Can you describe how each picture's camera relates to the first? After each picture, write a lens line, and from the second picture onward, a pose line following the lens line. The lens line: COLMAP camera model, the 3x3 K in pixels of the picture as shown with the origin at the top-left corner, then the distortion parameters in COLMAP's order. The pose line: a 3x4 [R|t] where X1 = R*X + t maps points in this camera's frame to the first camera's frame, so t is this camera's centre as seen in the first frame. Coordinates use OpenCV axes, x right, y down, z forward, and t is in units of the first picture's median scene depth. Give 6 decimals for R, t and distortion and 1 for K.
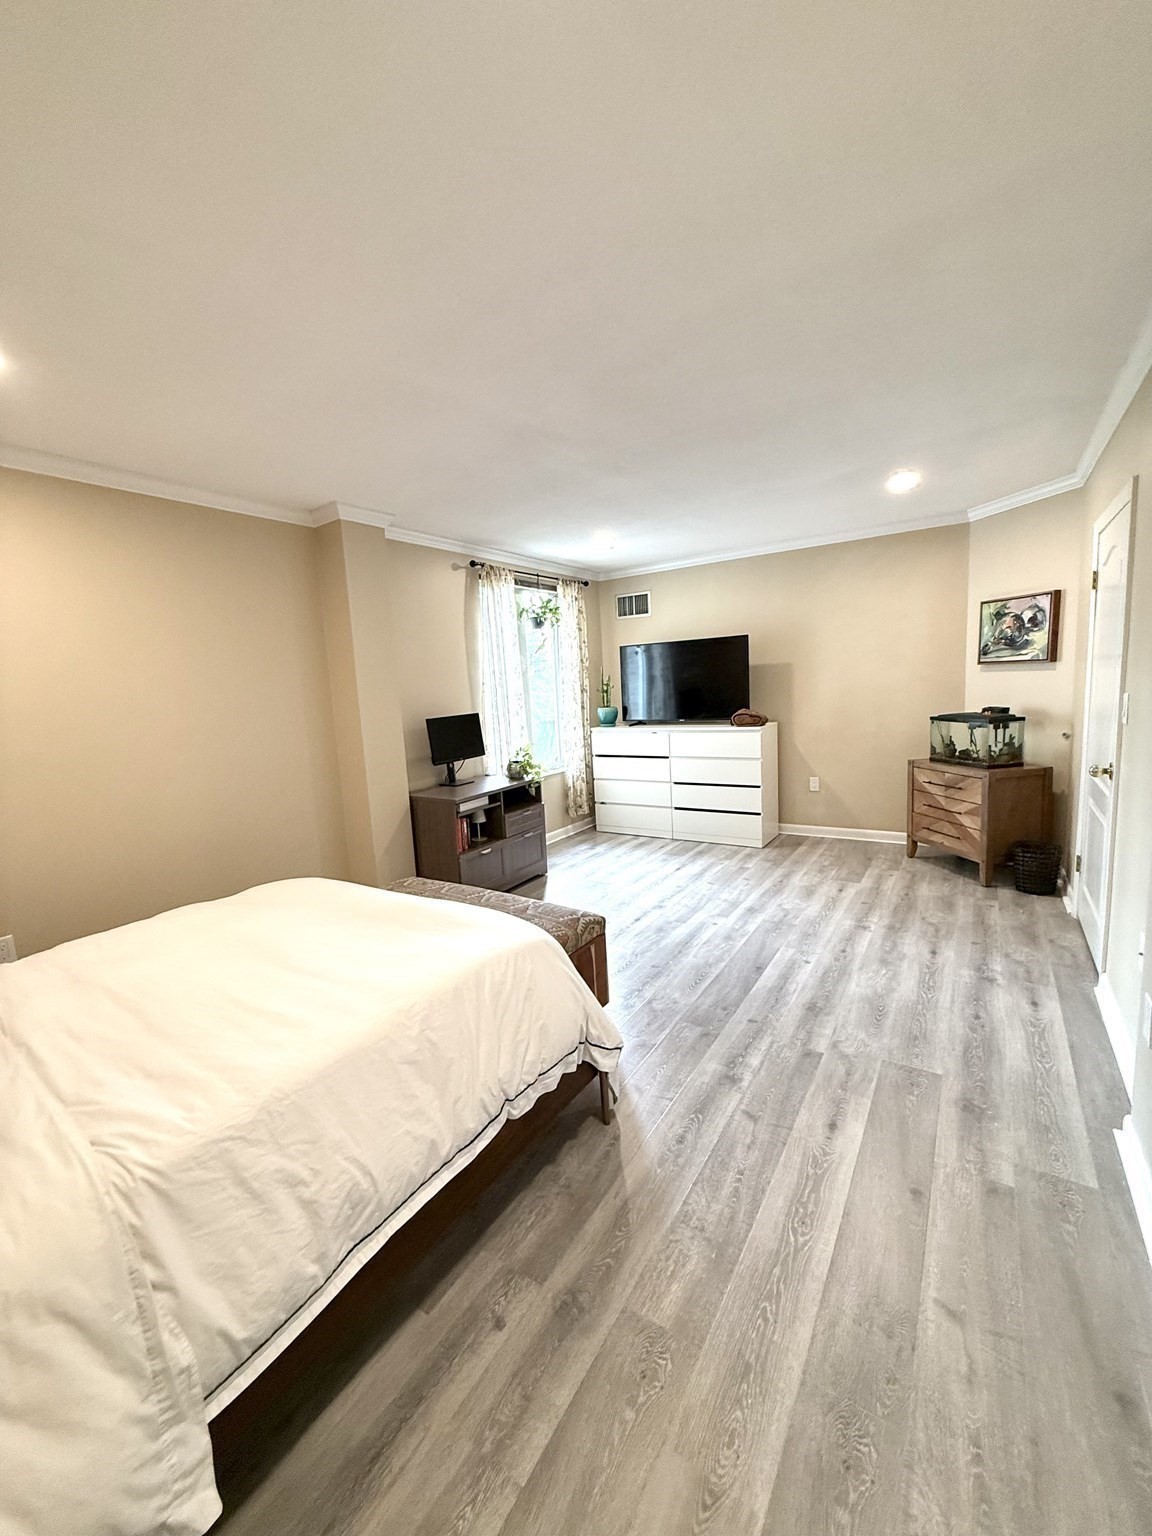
lens RADIAL K [[610.8, 0, 574.4], [0, 610.8, 765.9], [0, 0, 1]] dist [-0.002163, 0.000044]
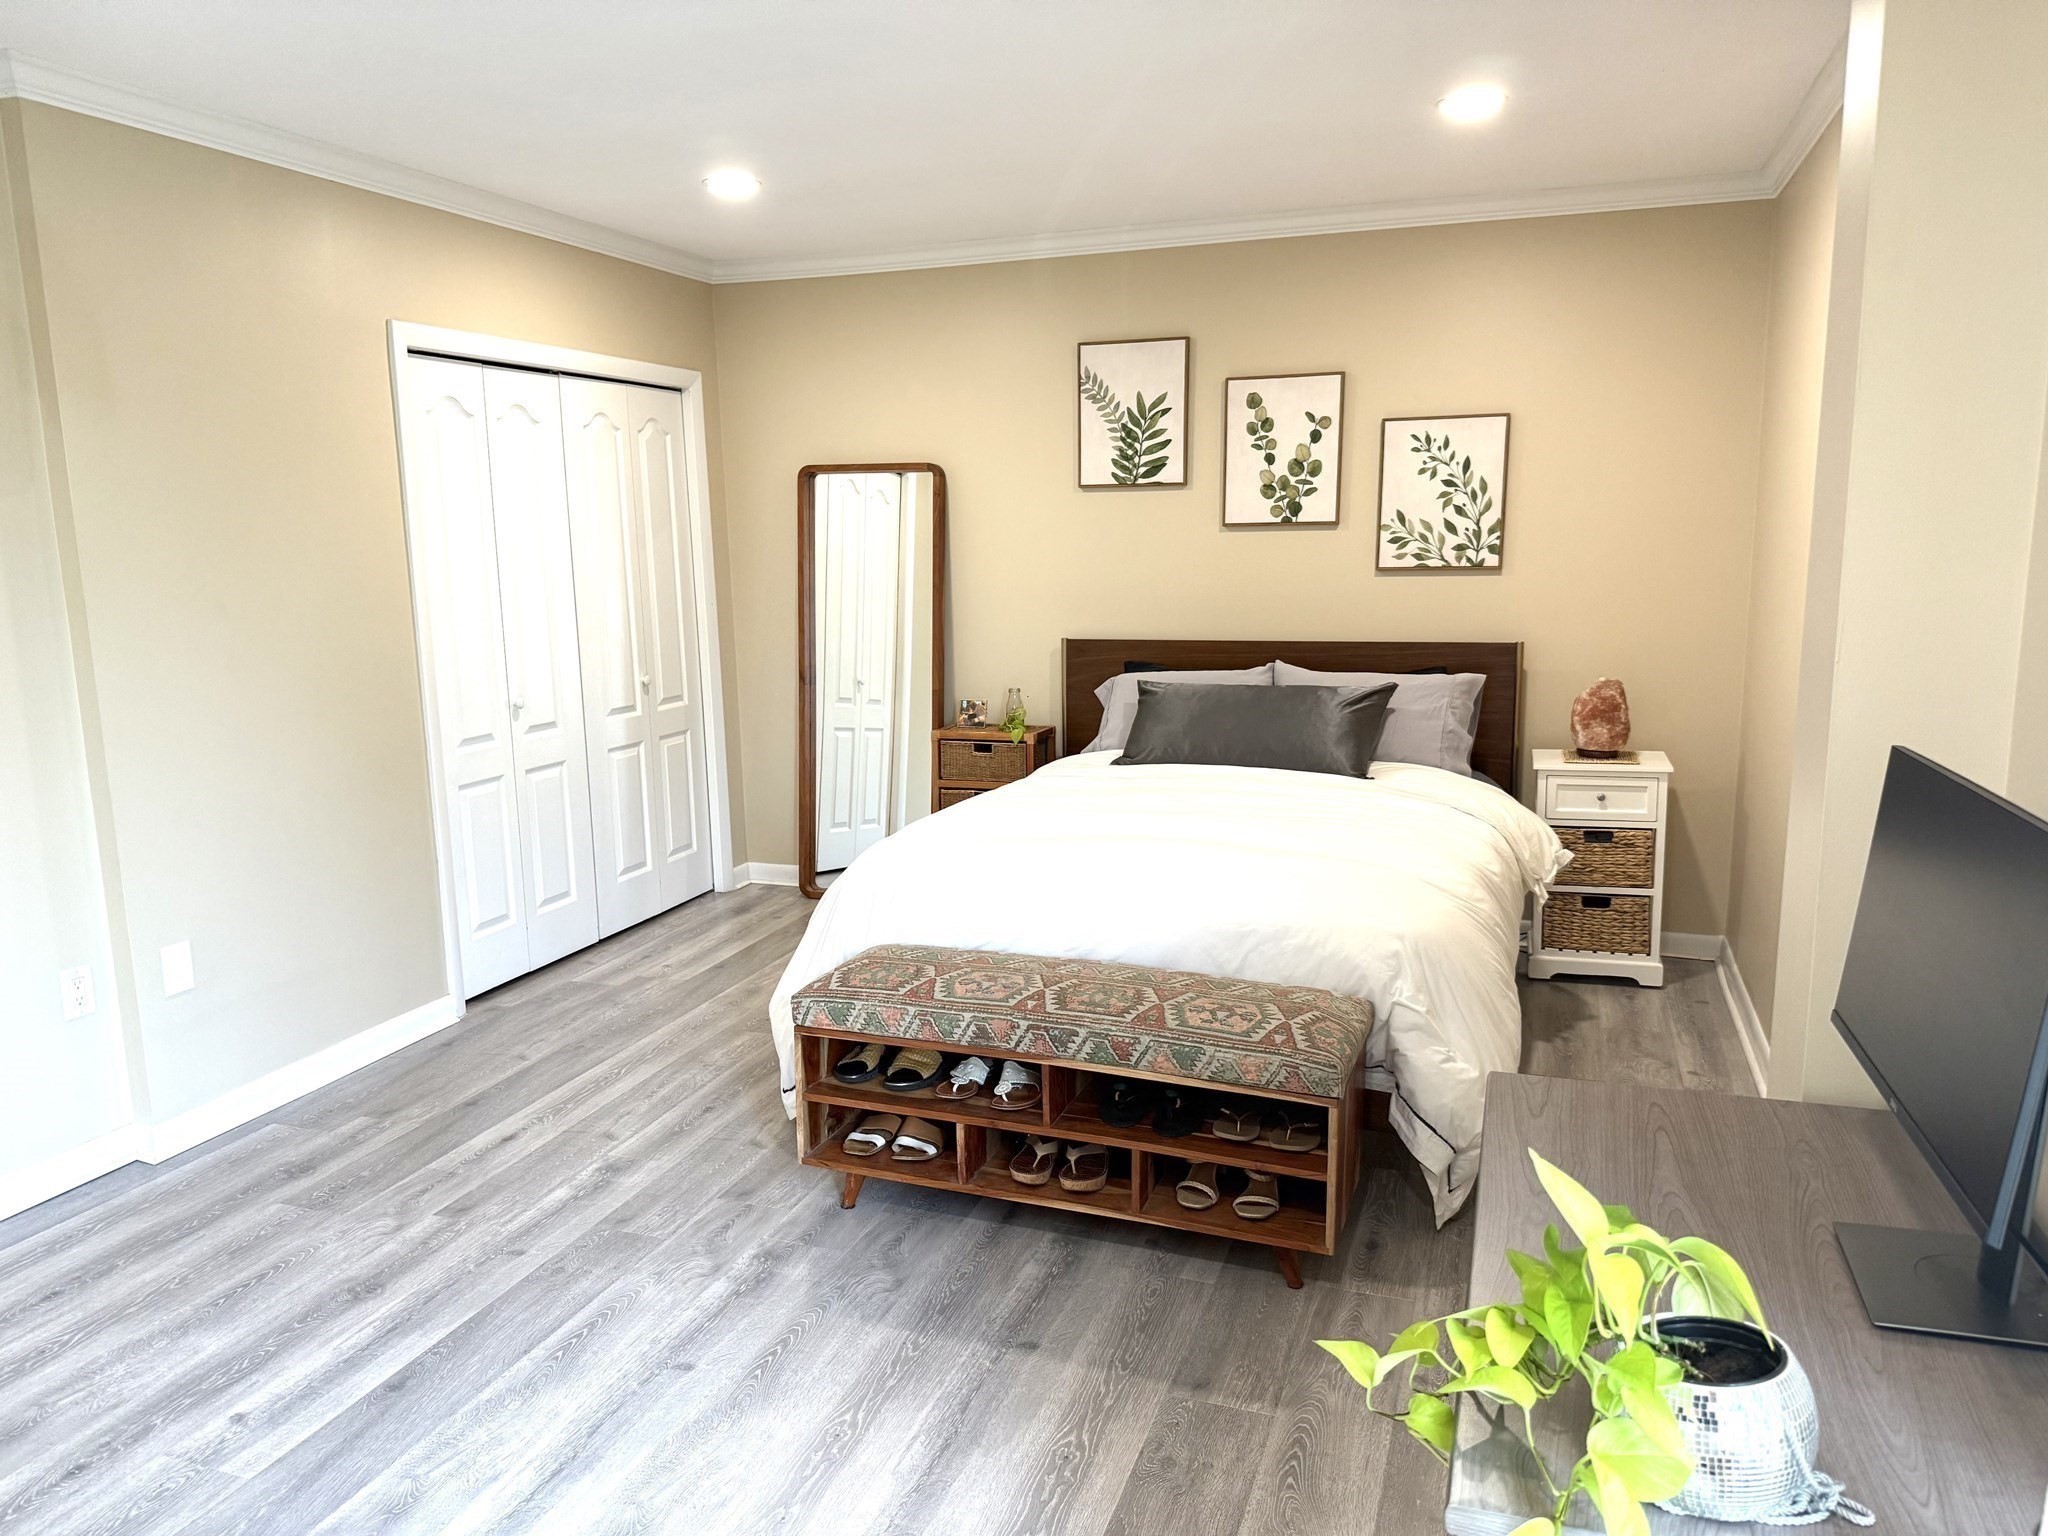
lens RADIAL K [[1448.1, 0, 1024.3], [0, 1448.1, 770.3], [0, 0, 1]] dist [0.001465, -0.003644]
pose [[-0.970535, 0.112000, -0.213350, 0.103989], [0.038098, 0.945600, 0.323092, -0.364422], [0.237930, 0.305444, -0.922005, 2.291608]]
